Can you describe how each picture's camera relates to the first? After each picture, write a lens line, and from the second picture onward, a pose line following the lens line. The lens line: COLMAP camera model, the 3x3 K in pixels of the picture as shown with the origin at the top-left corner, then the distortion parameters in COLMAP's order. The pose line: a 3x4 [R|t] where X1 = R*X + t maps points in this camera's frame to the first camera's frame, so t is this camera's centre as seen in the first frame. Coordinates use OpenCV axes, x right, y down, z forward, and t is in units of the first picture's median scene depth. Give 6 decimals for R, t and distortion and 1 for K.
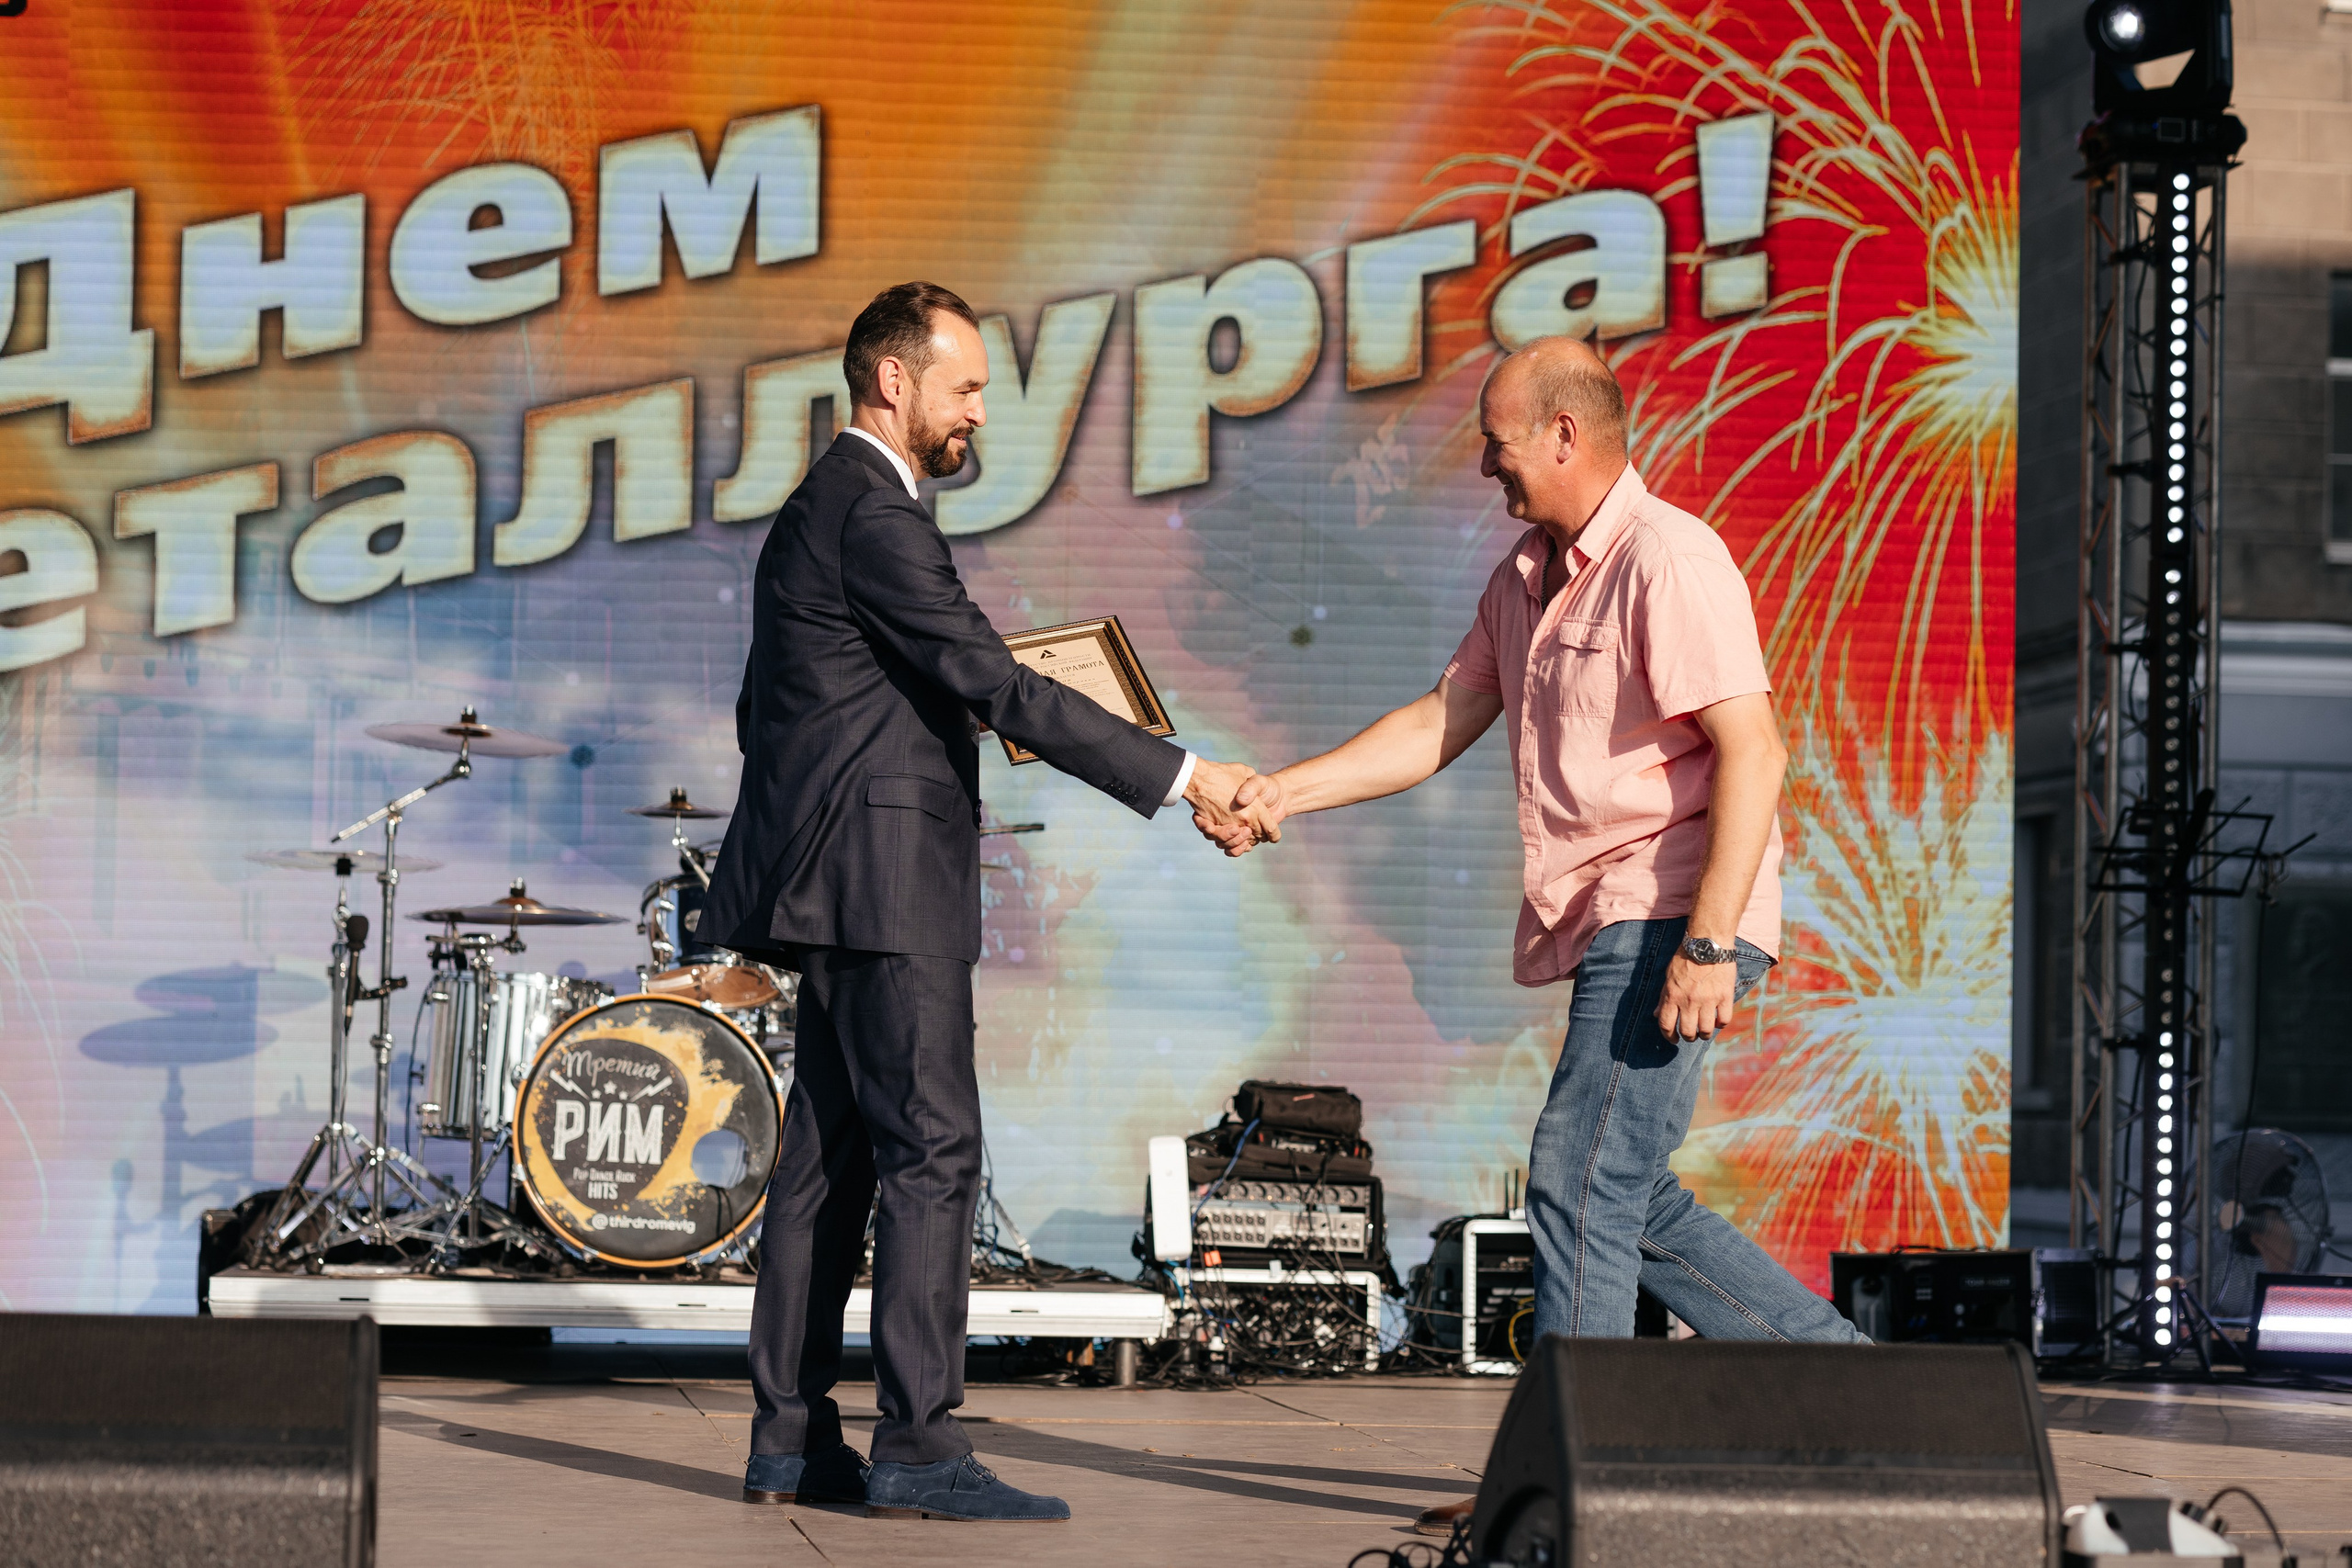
lens RADIAL K [[5675.9, 0, 1138.6], [0, 5675.9, 810.3], [0, 0, 1]] dist [0.026130, 0.000000]
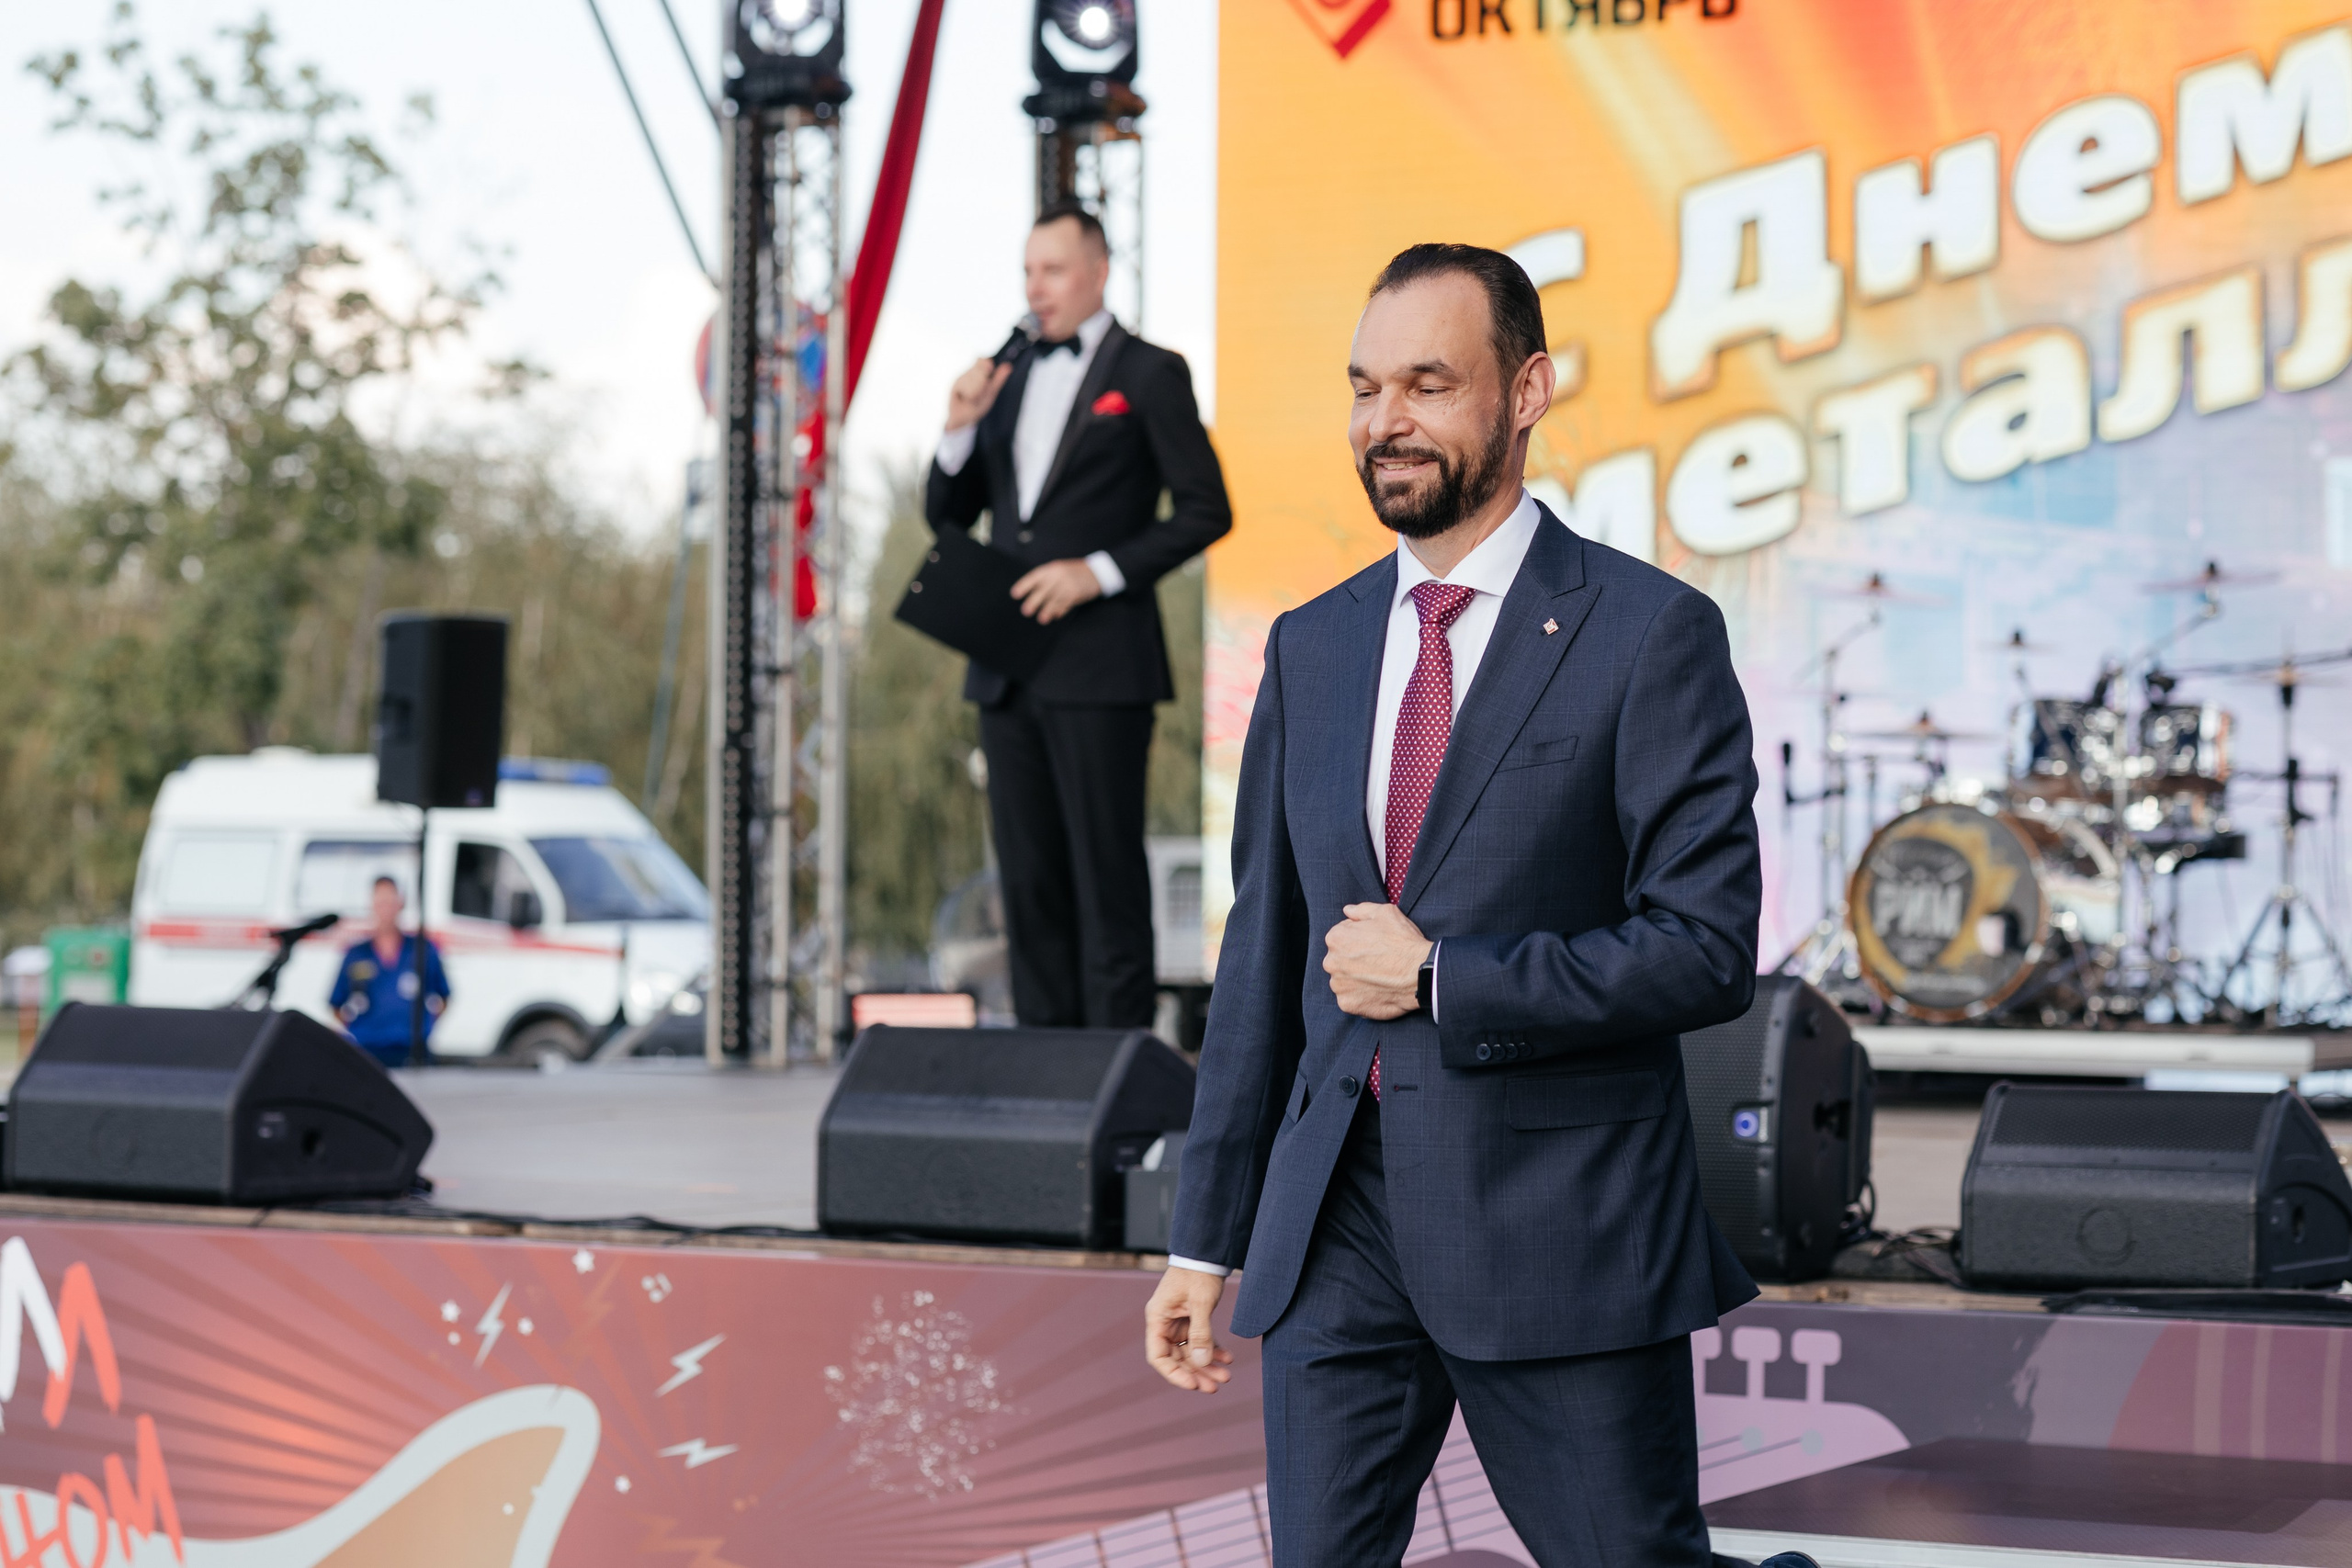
lens RADIAL K [[5675.9, 0, 1170.7], [0, 5675.9, 803.3], [0, 0, 1]] dist [0.026130, 0.000000]
pose [[0.798884, -0.021756, -0.601091, 0.449455], [0.040277, 0.999038, 0.017371, 0.004618], [0.600135, -0.038088, 0.798992, -0.069830]]
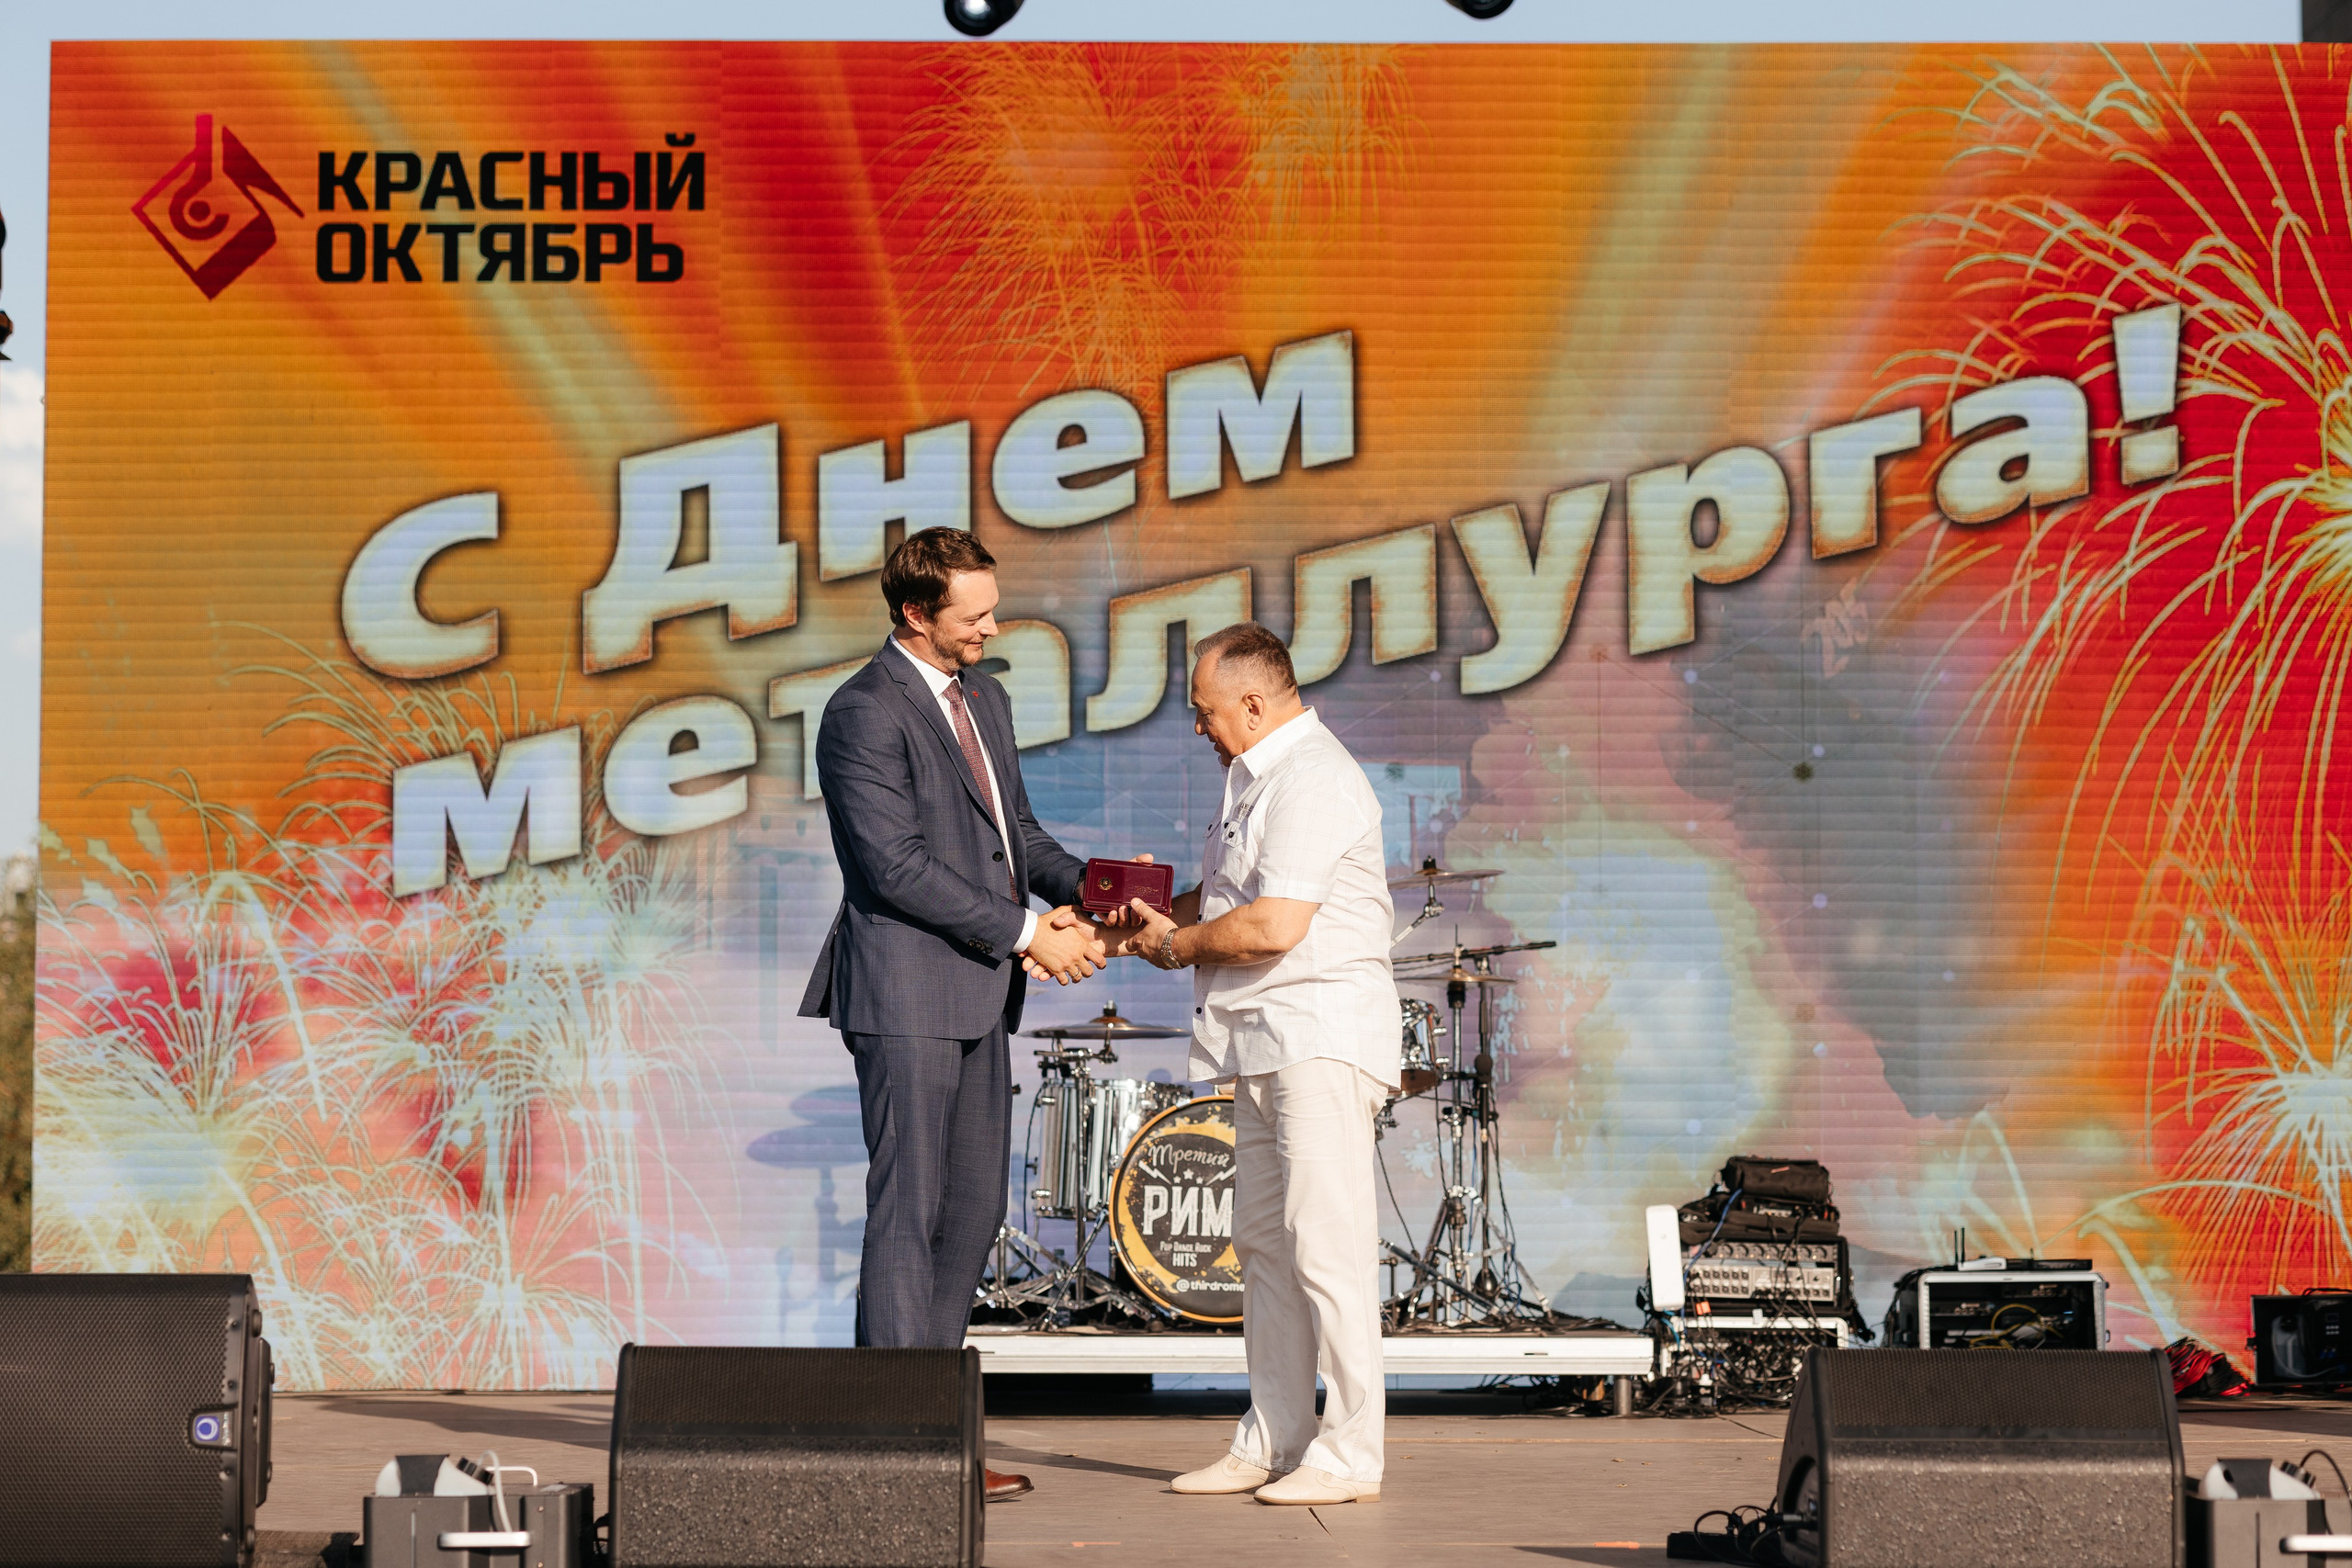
lens RADIAL K [[5675.9, 0, 1033.7], [0, 5675.9, 881.9], [0, 0, 1]] dist [0.026130, 0.000000]
pose [[0.991093, -0.027781, -0.130243, 0.028415], [0.027809, 0.999612, -0.001599, -0.010479], [0.130237, -0.002037, 0.991481, -0.170936]]
